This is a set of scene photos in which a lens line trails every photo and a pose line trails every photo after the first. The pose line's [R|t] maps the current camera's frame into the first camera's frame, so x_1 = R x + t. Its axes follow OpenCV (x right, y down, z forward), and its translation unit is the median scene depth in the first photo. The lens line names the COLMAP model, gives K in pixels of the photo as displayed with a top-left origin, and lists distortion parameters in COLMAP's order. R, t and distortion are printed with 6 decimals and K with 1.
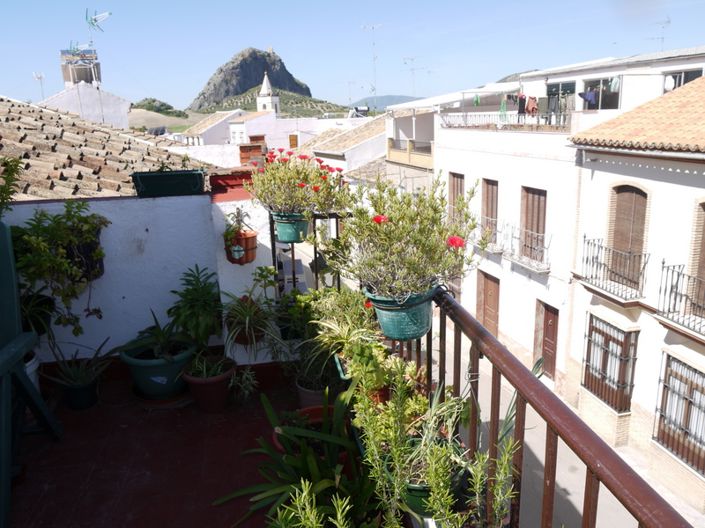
lens RADIAL K [[576.8, 0, 352.5], [0, 576.8, 264.0], [0, 0, 1]] dist [-0.011262, -0.007977]
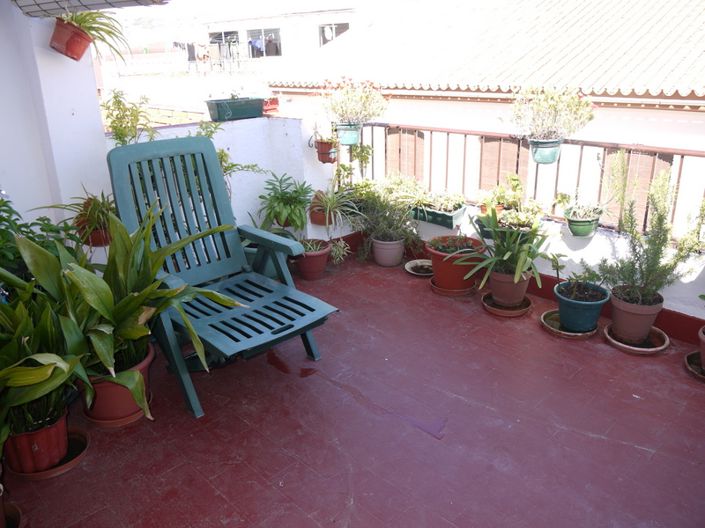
lens RADIAL K [[576.8, 0, 352.5], [0, 576.8, 264.0], [0, 0, 1]] dist [-0.011262, -0.007977]
pose [[0.794660, -0.200436, 0.573011, -0.166268], [0.153862, 0.979598, 0.129280, 0.011120], [-0.587233, -0.014569, 0.809287, -0.023745]]
